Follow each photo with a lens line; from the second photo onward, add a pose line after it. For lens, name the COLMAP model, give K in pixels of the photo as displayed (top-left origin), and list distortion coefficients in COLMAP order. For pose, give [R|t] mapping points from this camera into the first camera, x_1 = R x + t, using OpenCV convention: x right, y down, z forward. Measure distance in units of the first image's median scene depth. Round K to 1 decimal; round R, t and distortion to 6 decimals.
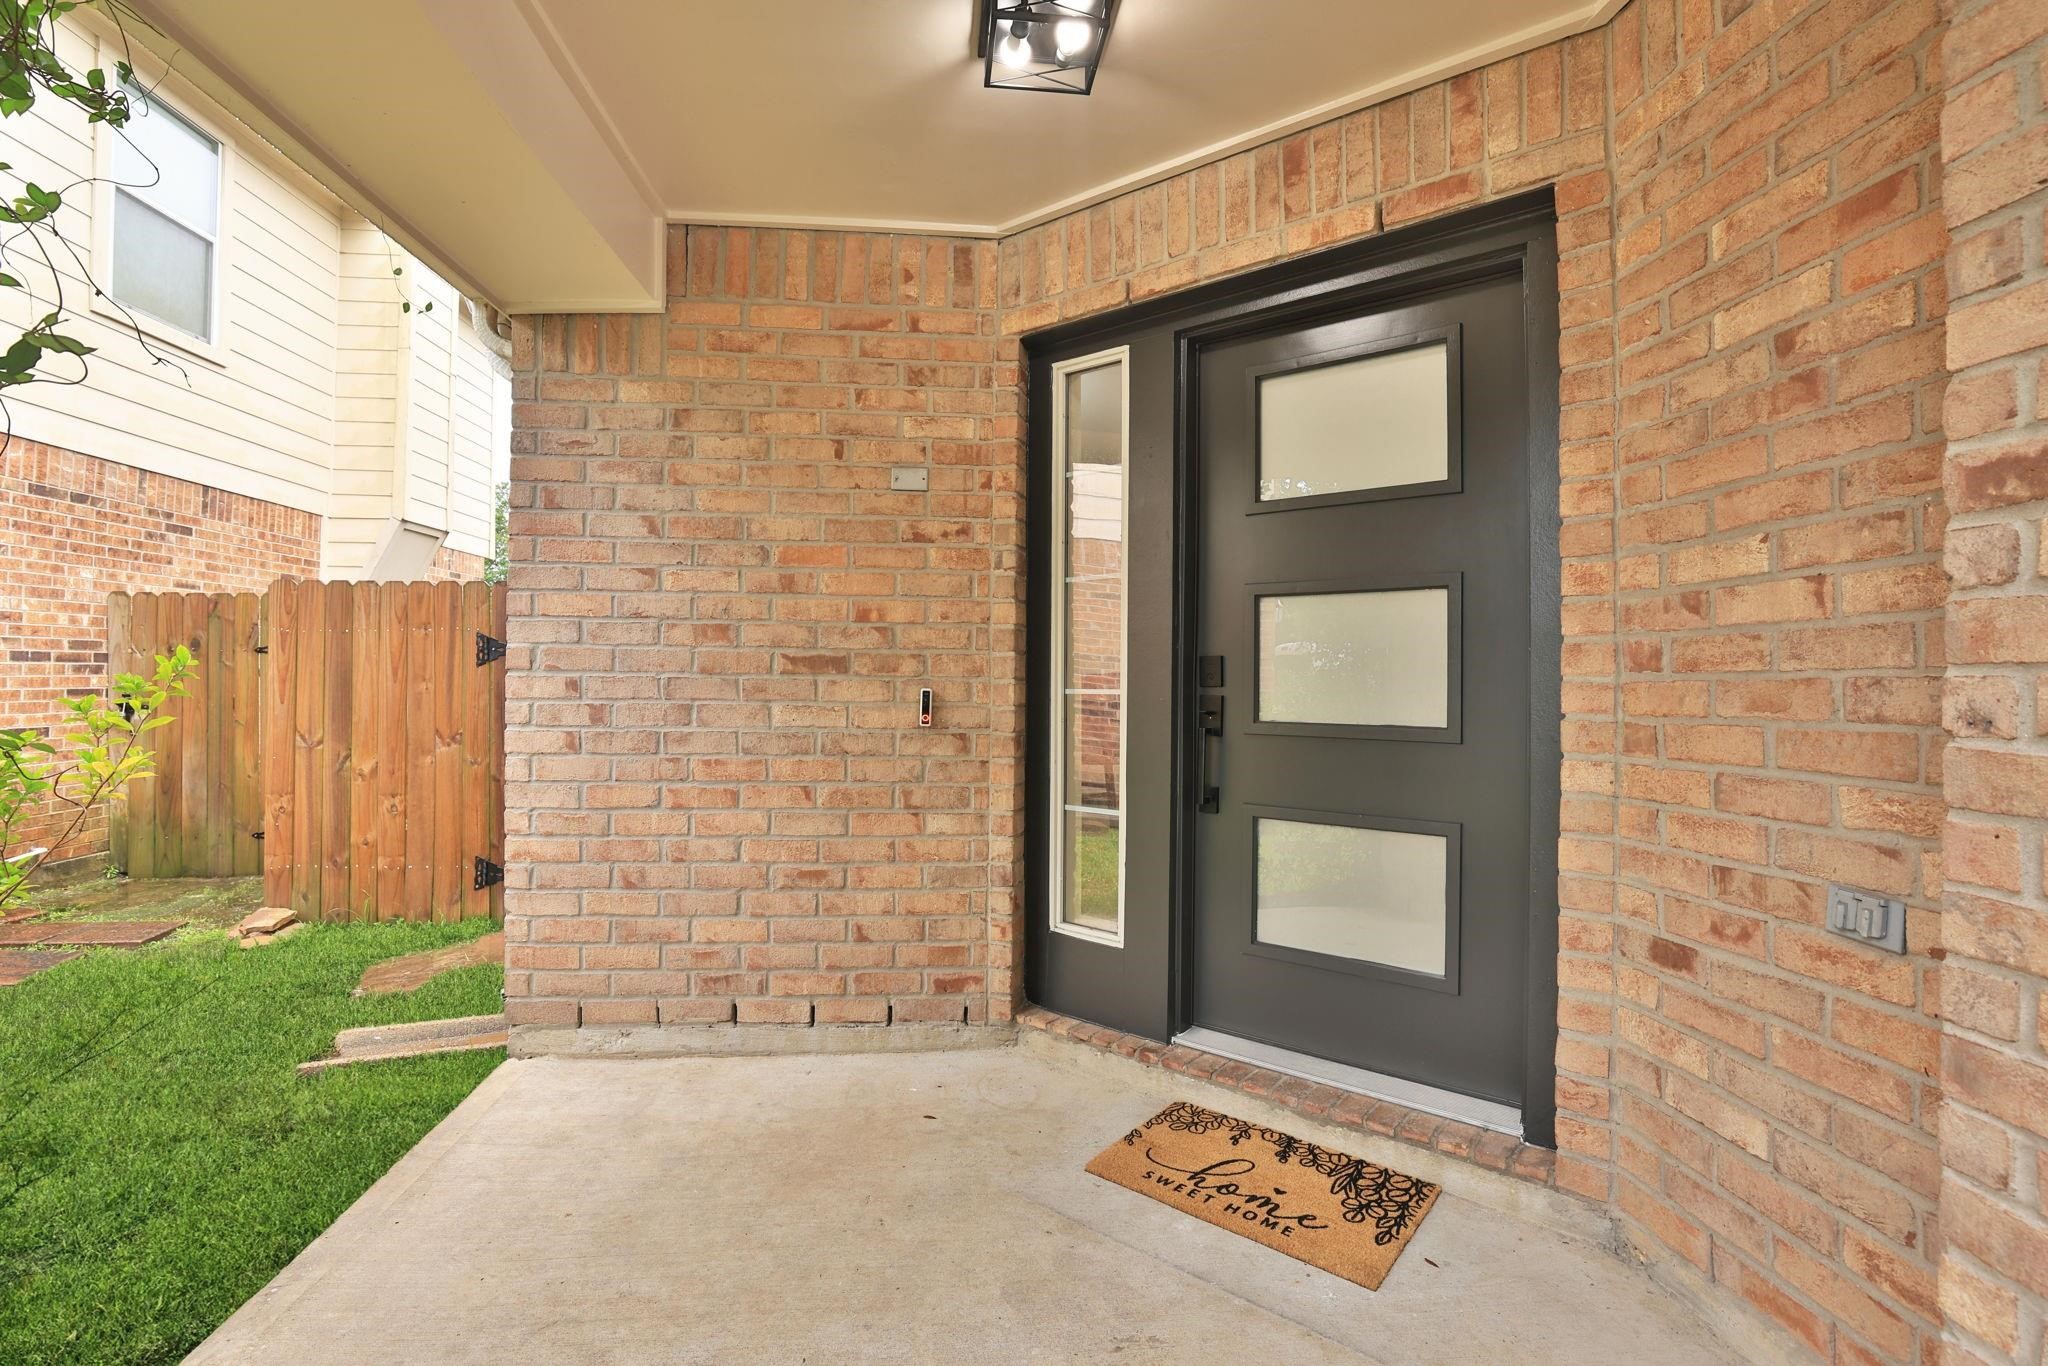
lens RADIAL K [[936.6, 0, 1024.0], [0, 936.6, 683.0], [0, 0, 1]] dist [-0.047161, 0.013432]
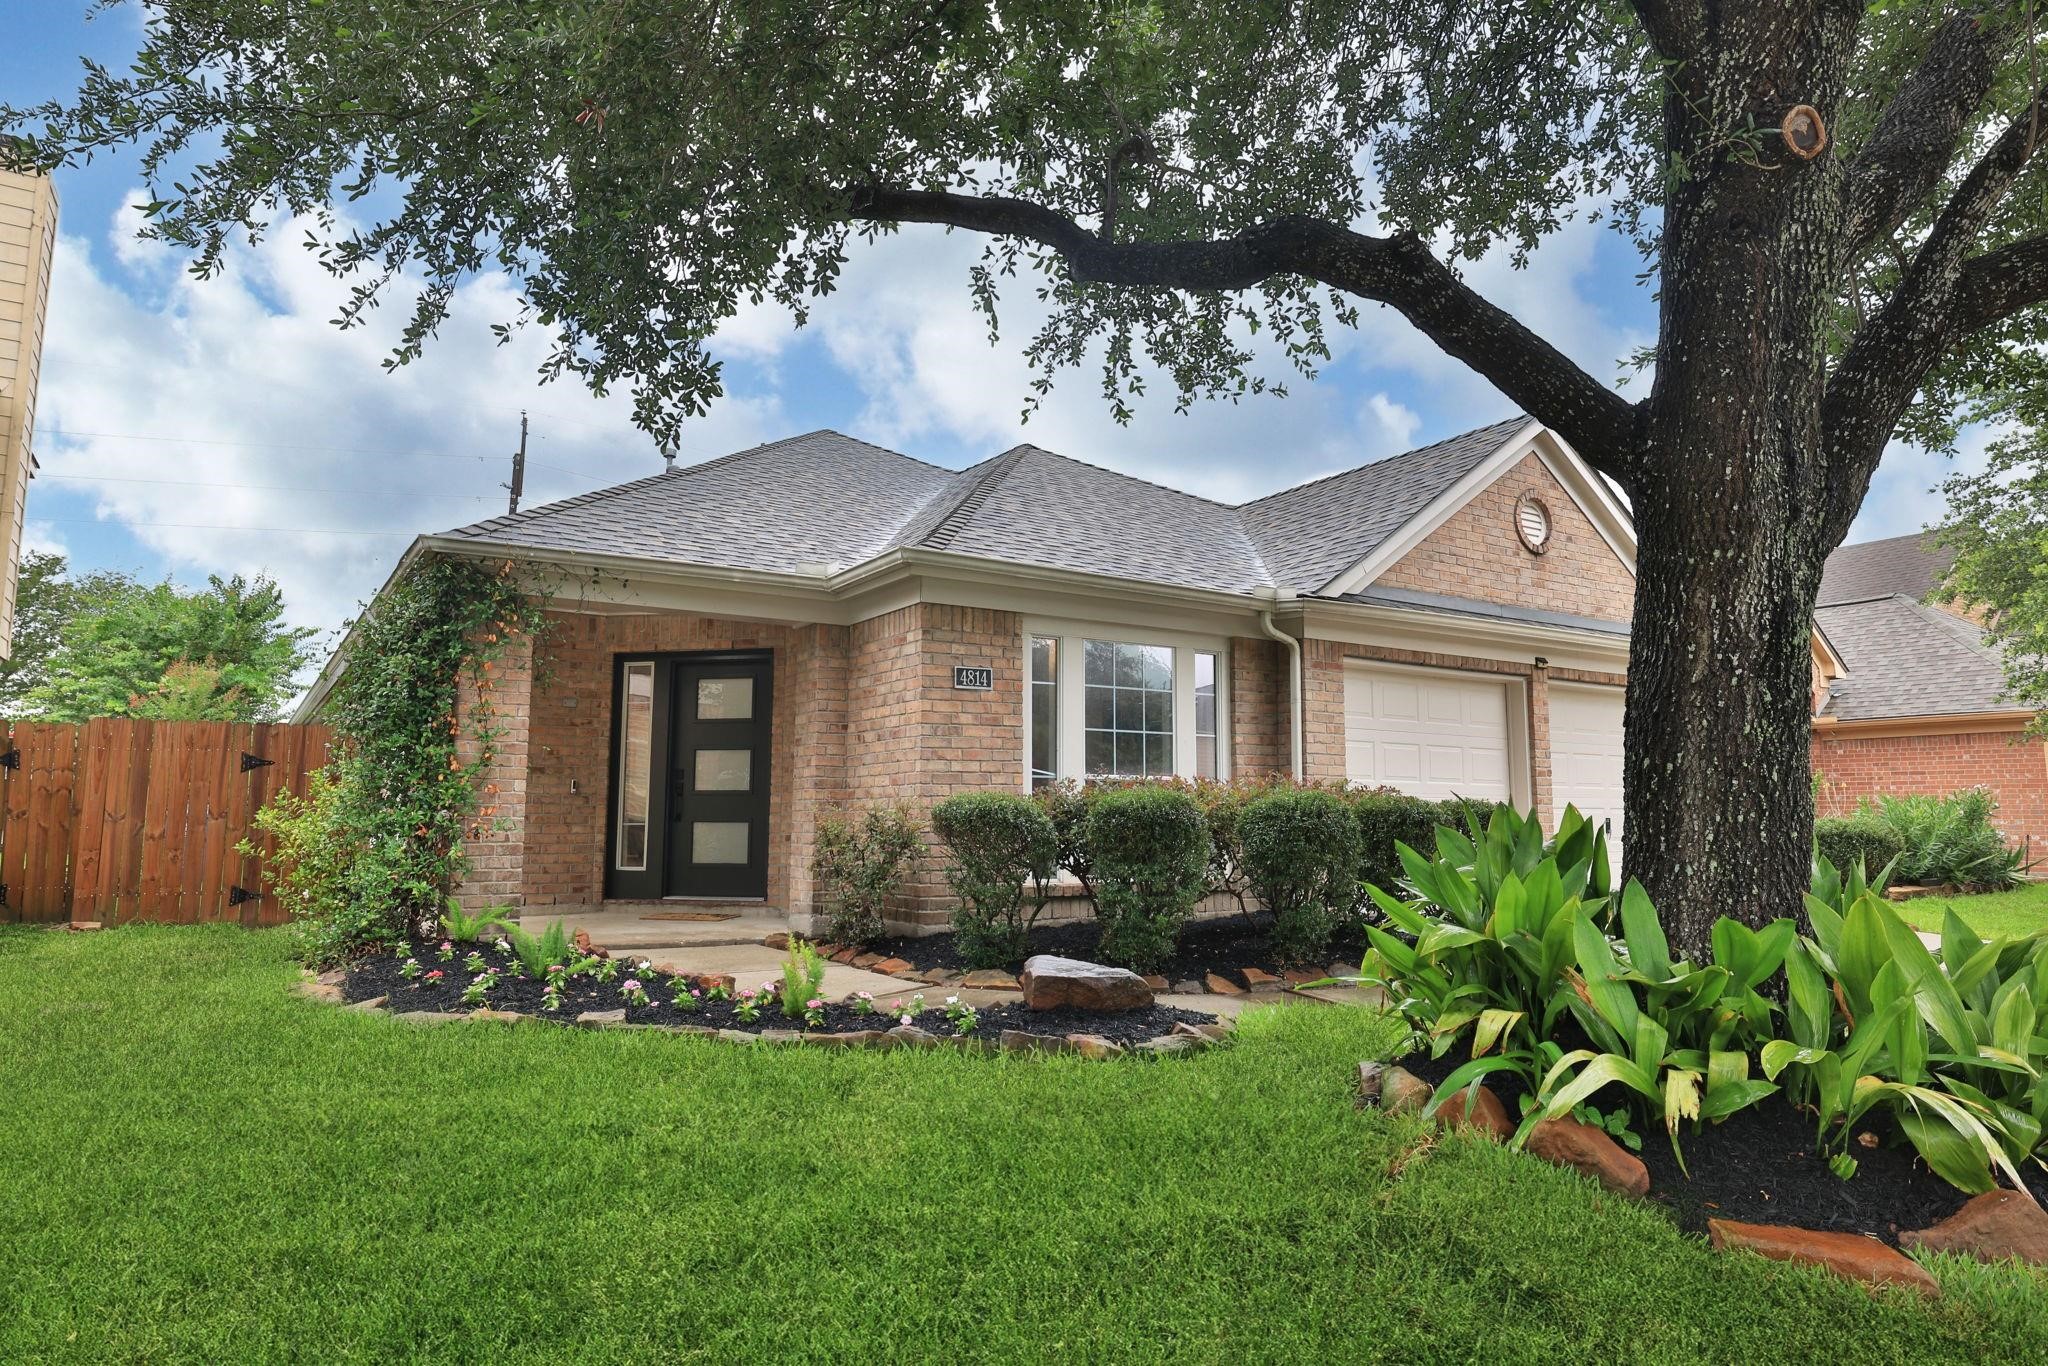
lens RADIAL K [[1260.7, 0, 1025.2], [0, 1260.7, 654.8], [0, 0, 1]] dist [-0.004112, -0.001276]
pose [[0.890485, 0.054903, 0.451688, -0.627583], [0.005928, 0.991209, -0.132169, 0.141998], [-0.454974, 0.120372, 0.882332, -2.967685]]
